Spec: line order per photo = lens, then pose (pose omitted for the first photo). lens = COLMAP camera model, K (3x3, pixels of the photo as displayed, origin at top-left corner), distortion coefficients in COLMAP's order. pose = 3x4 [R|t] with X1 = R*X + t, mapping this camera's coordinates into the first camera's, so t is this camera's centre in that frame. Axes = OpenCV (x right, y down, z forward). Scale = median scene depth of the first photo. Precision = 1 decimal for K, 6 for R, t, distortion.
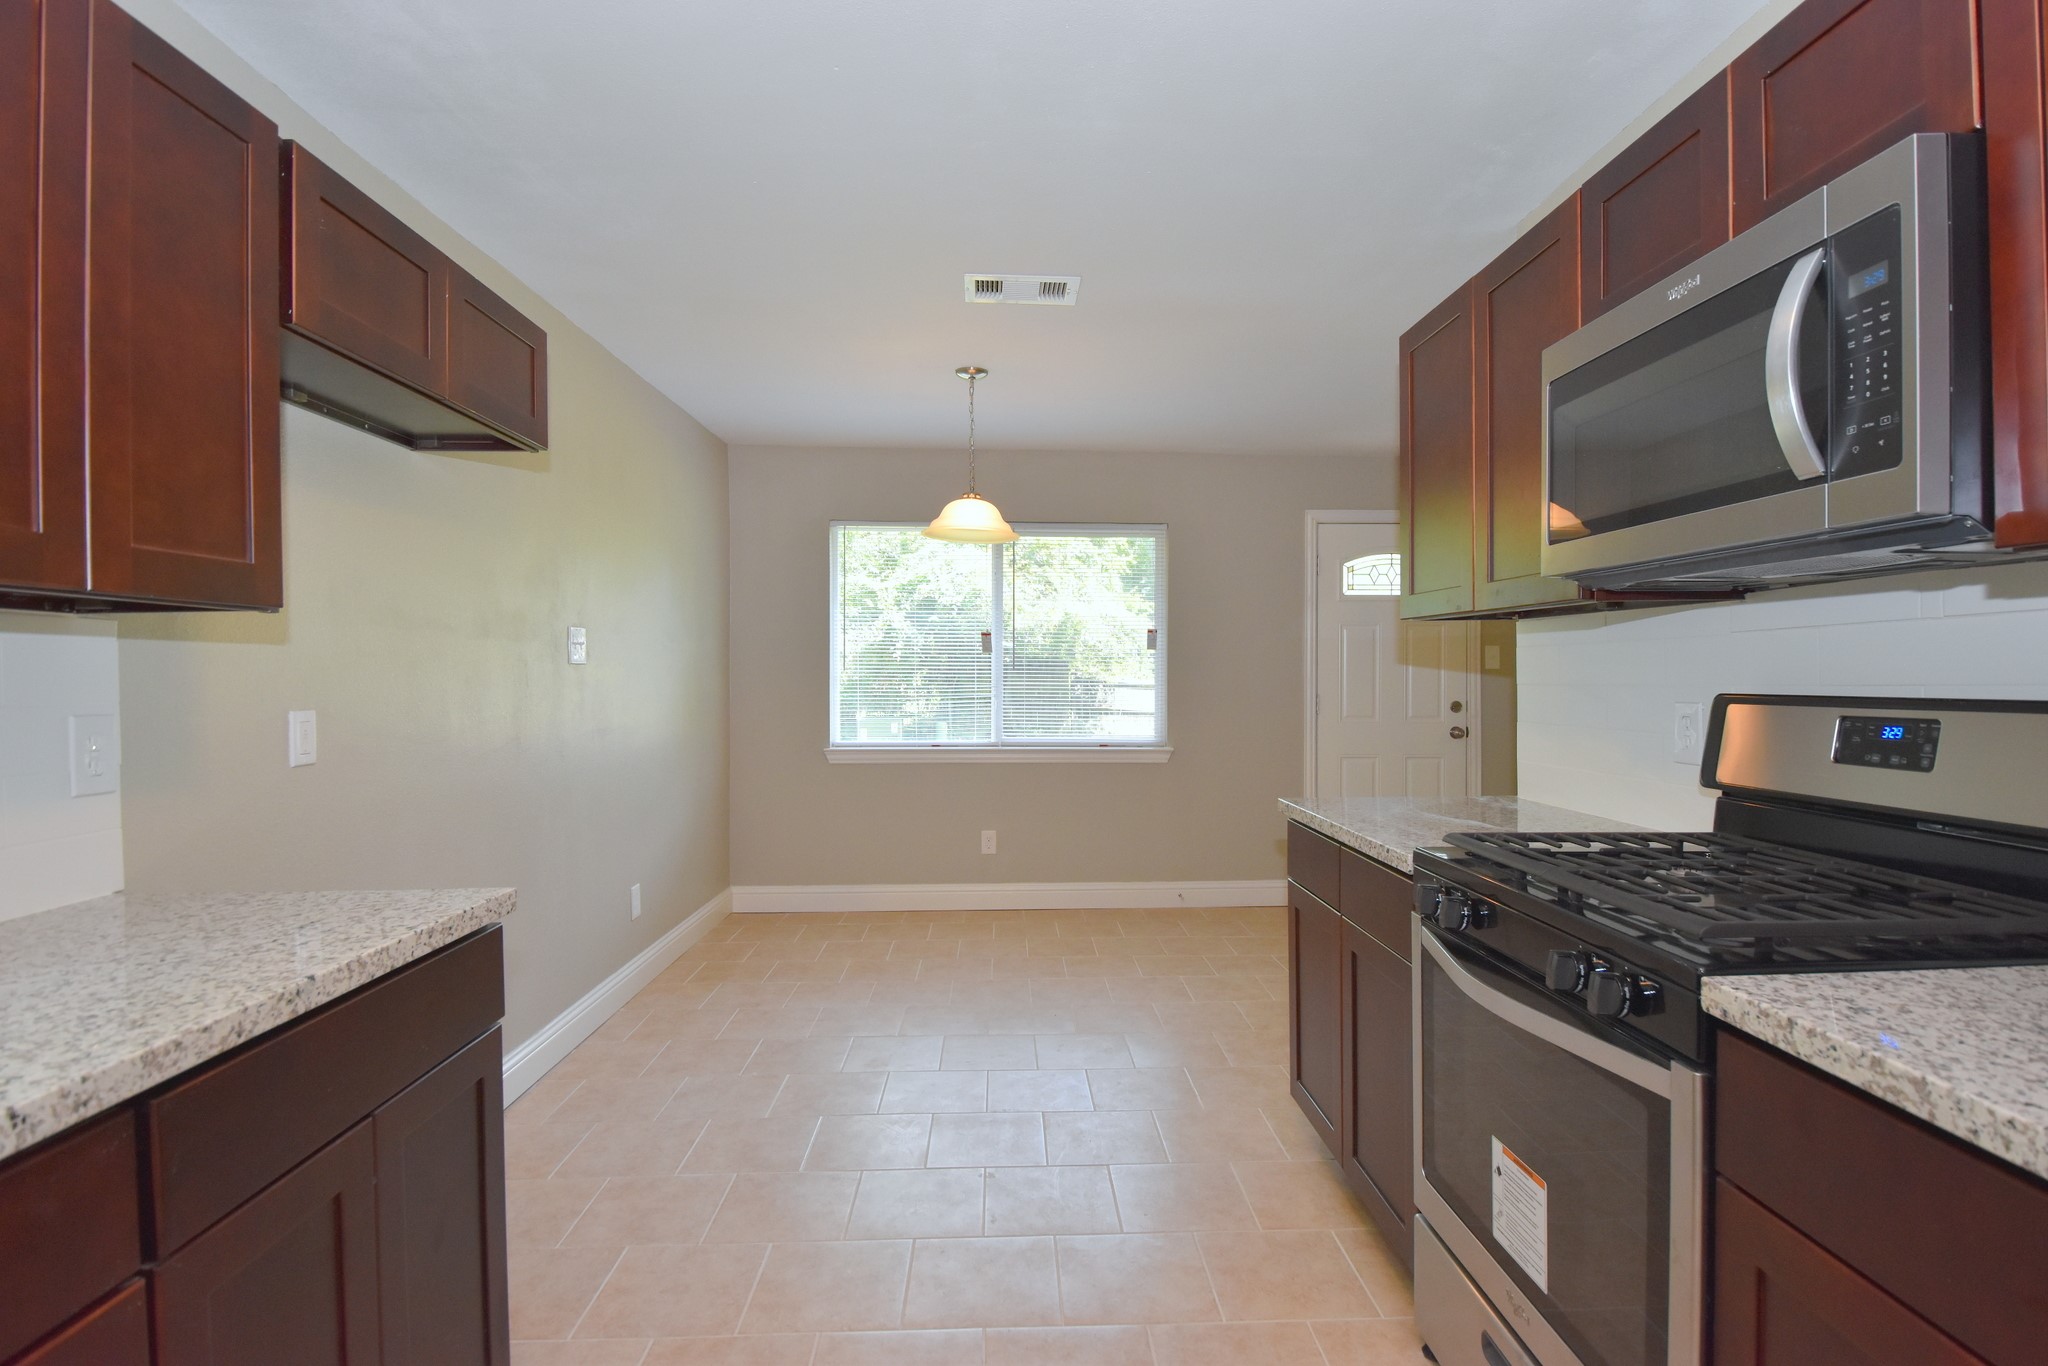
lens RADIAL K [[1018.6, 0, 1031.5], [0, 1018.6, 679.2], [0, 0, 1]] dist [0.005634, -0.014462]
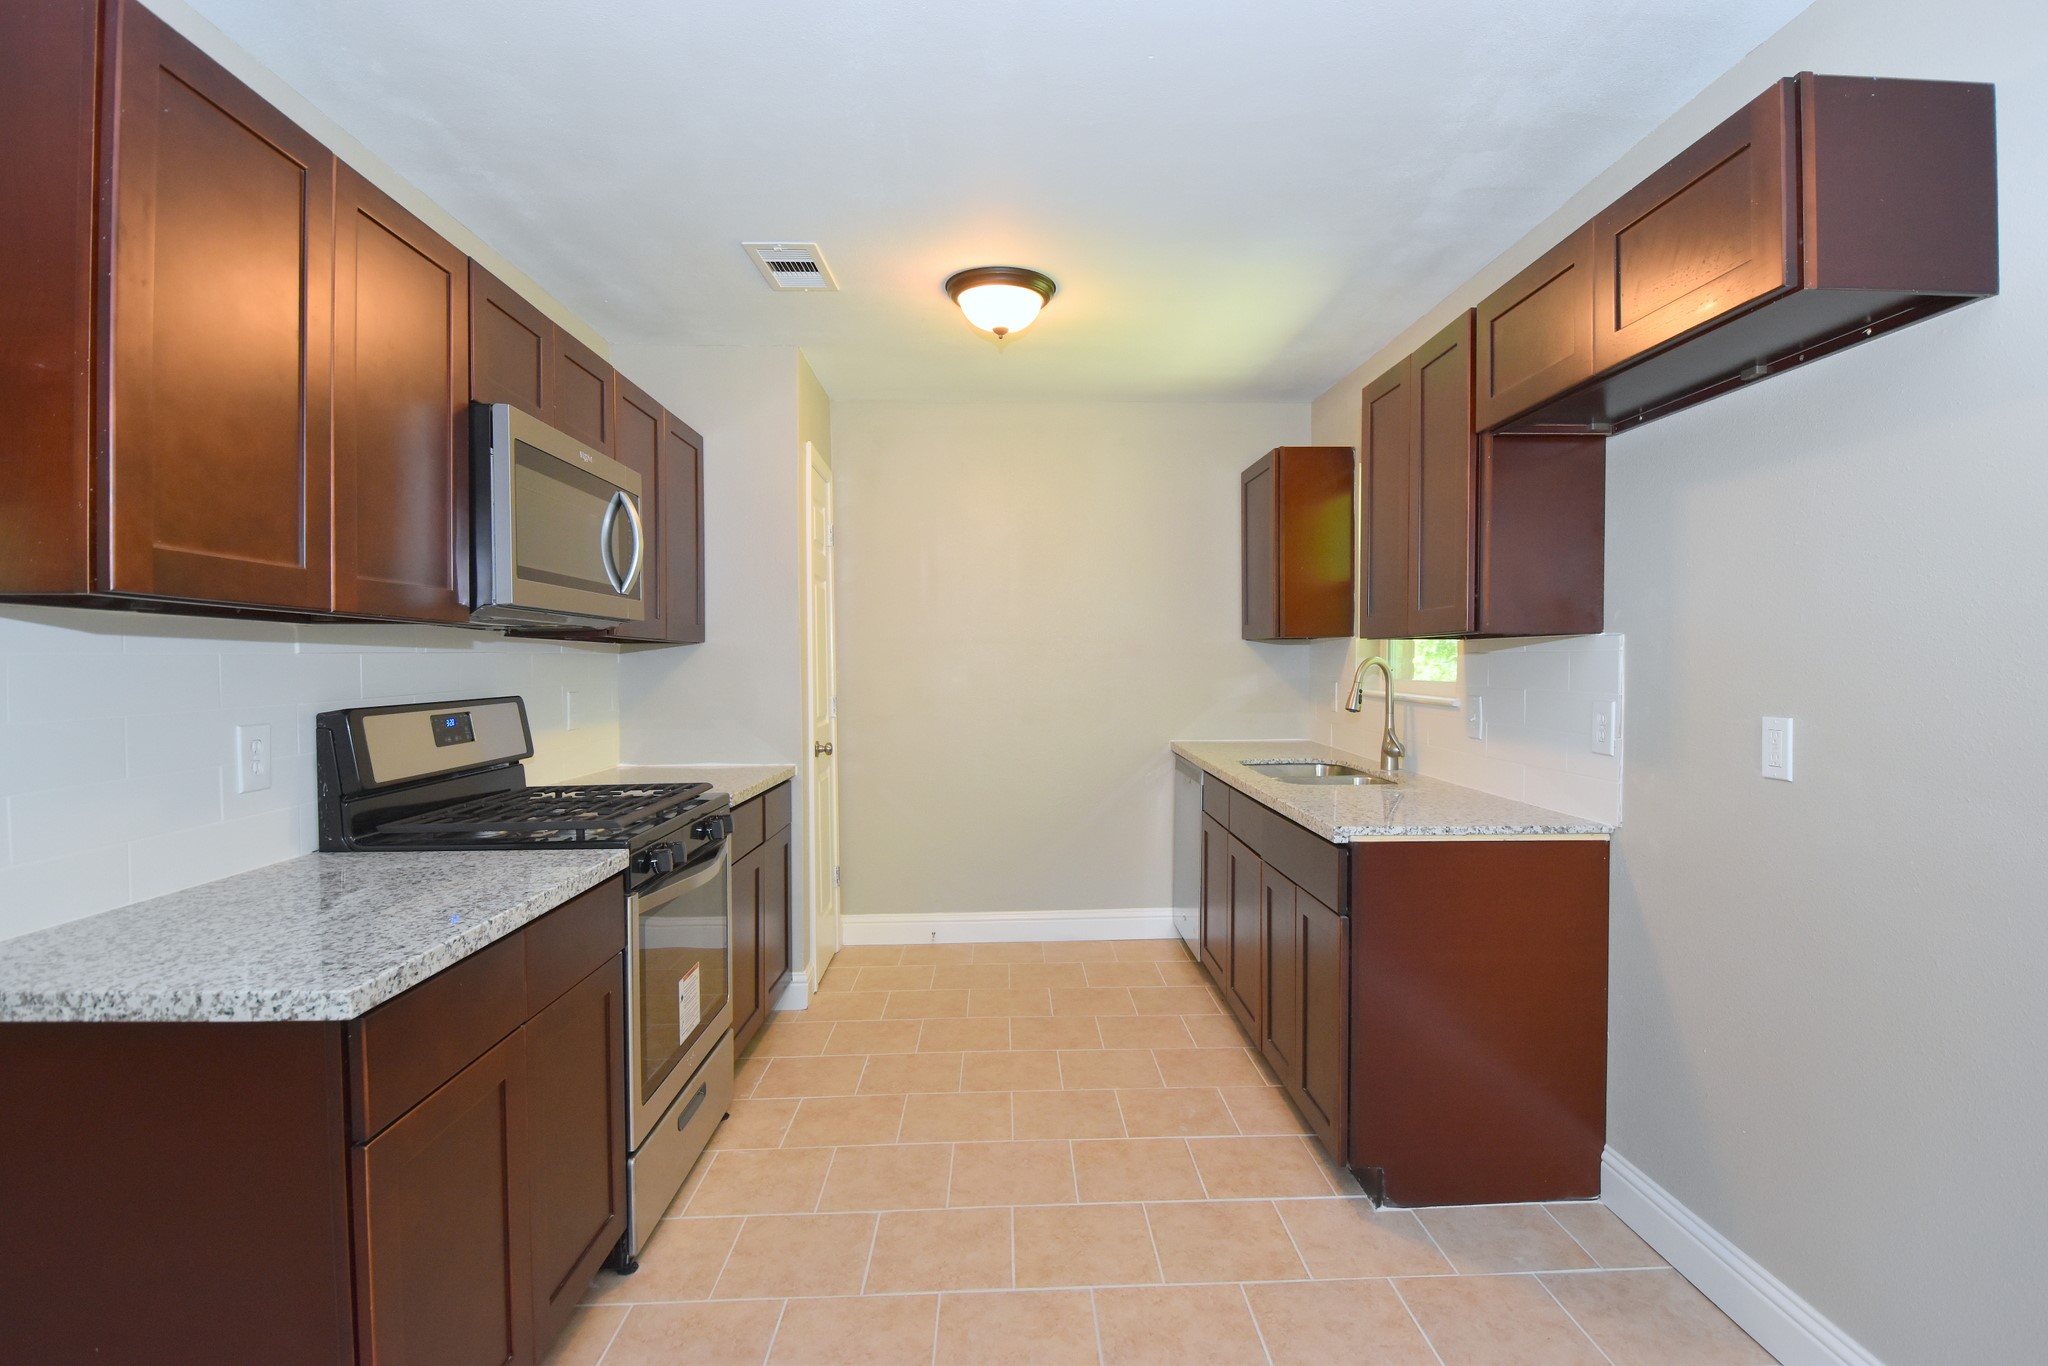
lens RADIAL K [[1018.6, 0, 1032.5], [0, 1018.6, 676.0], [0, 0, 1]] dist [0.005634, -0.014462]
pose [[-0.999897, 0.012783, 0.006498, -0.106939], [0.012909, 0.999723, 0.019690, -0.043487], [-0.006245, 0.019772, -0.999785, 2.640561]]
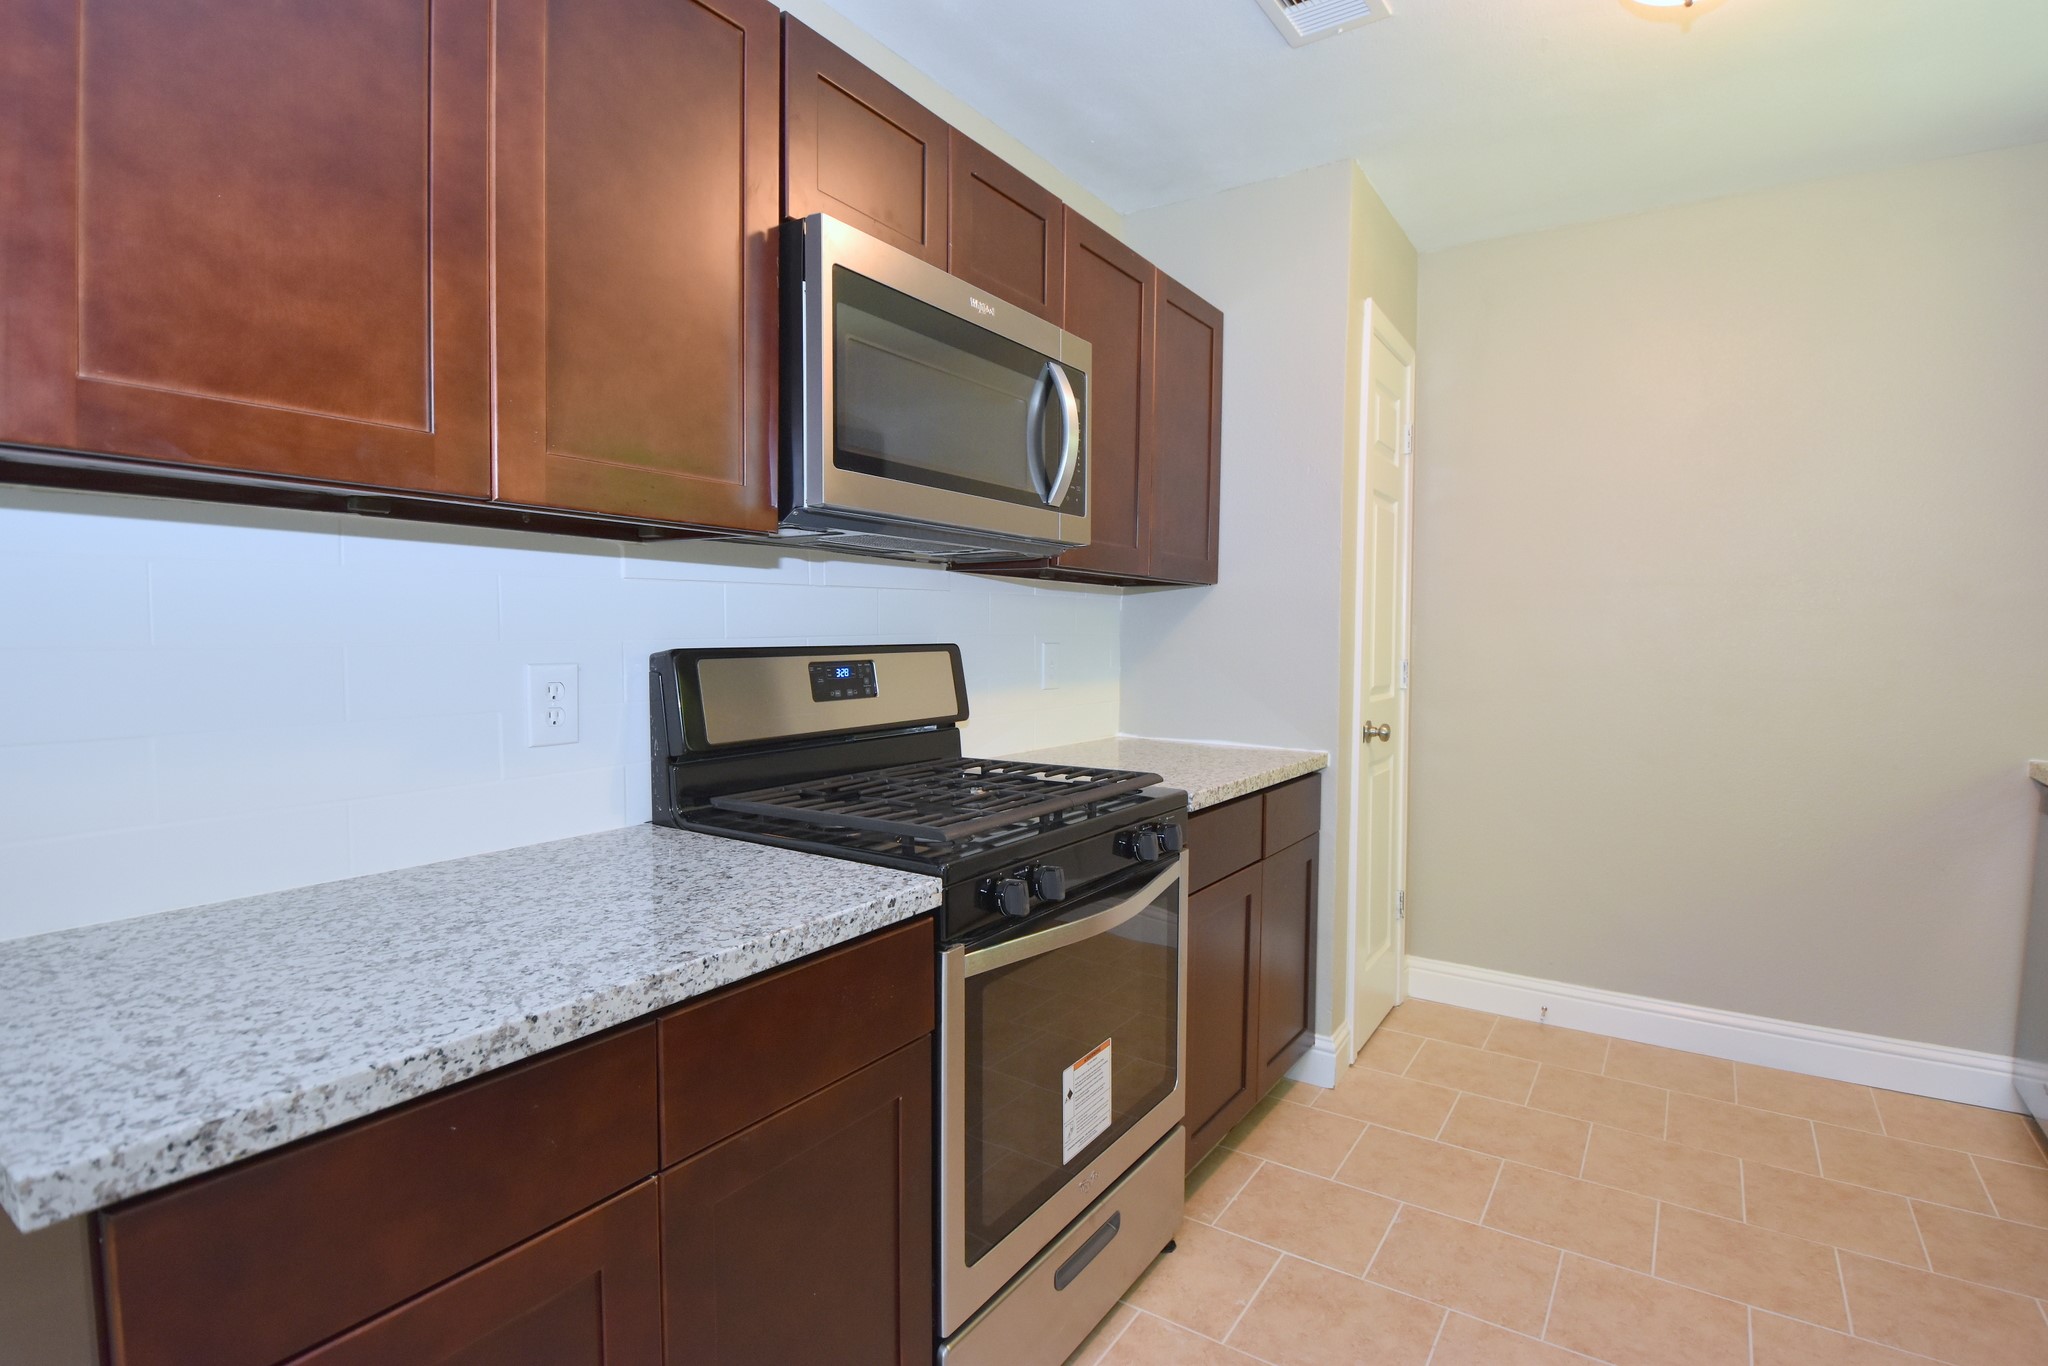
lens RADIAL K [[1018.6, 0, 1022.0], [0, 1018.6, 678.0], [0, 0, 1]] dist [0.005634, -0.014462]
pose [[-0.812124, -0.028699, 0.582779, -0.112022], [0.000433, 0.998760, 0.049787, -0.005932], [-0.583485, 0.040685, -0.811104, 1.934580]]
